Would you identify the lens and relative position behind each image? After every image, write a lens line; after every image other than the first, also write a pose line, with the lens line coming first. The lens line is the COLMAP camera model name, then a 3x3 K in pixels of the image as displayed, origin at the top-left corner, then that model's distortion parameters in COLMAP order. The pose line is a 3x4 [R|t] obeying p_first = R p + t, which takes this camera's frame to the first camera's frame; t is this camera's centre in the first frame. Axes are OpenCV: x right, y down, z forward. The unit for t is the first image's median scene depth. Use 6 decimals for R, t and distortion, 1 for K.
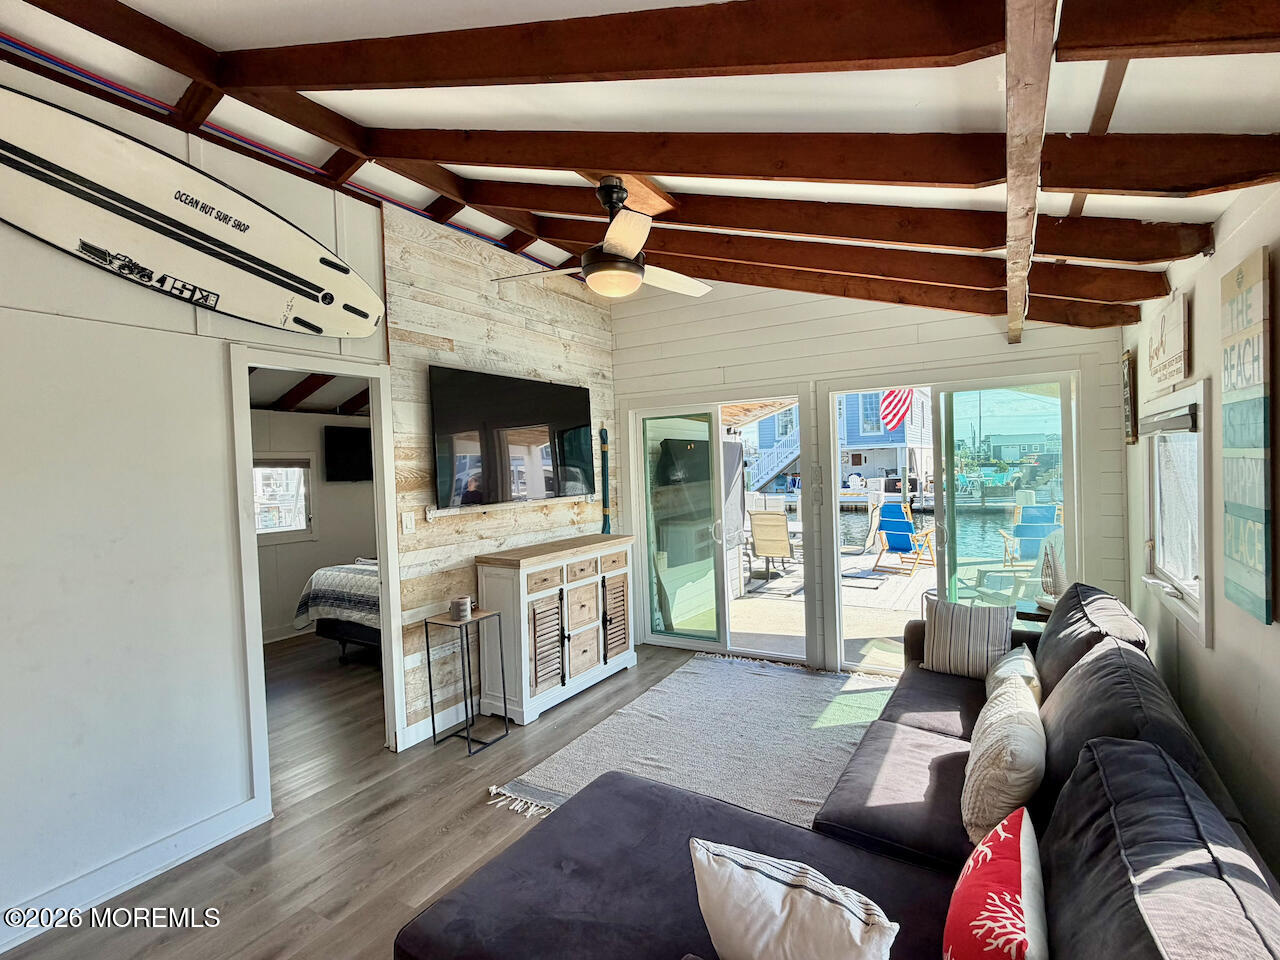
lens RADIAL K [[579.2, 0, 696.9], [0, 579.2, 482.4], [0, 0, 1]] dist [-0.000747, 0.000059]
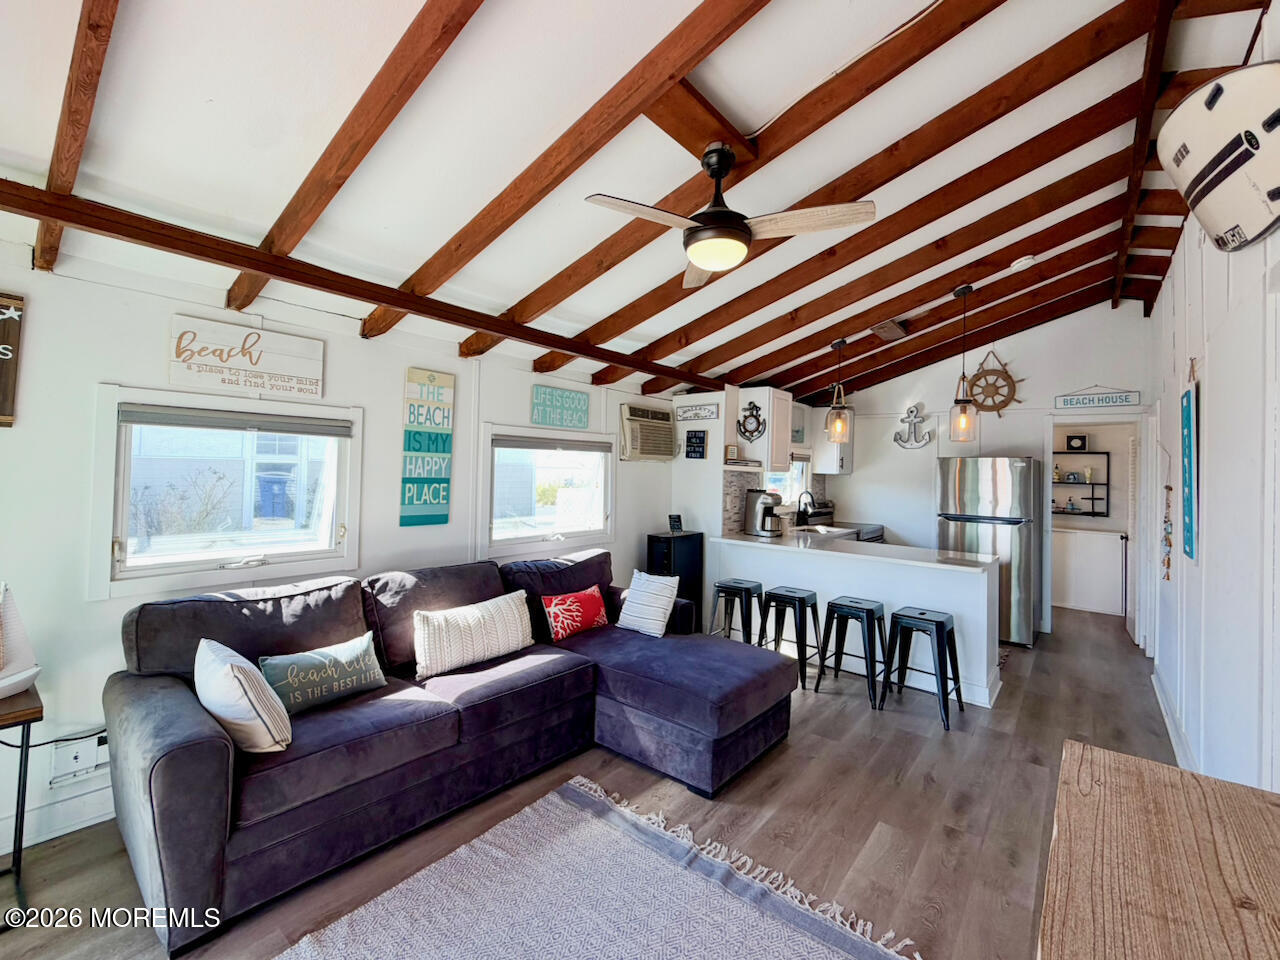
lens RADIAL K [[534.9, 0, 643.2], [0, 534.9, 457.9], [0, 0, 1]] dist [0.000398, 0.000053]
pose [[-0.980644, 0.007493, 0.195656, -0.171059], [0.008223, 0.999962, 0.002923, -0.022234], [-0.195627, 0.004475, -0.980668, 1.641112]]
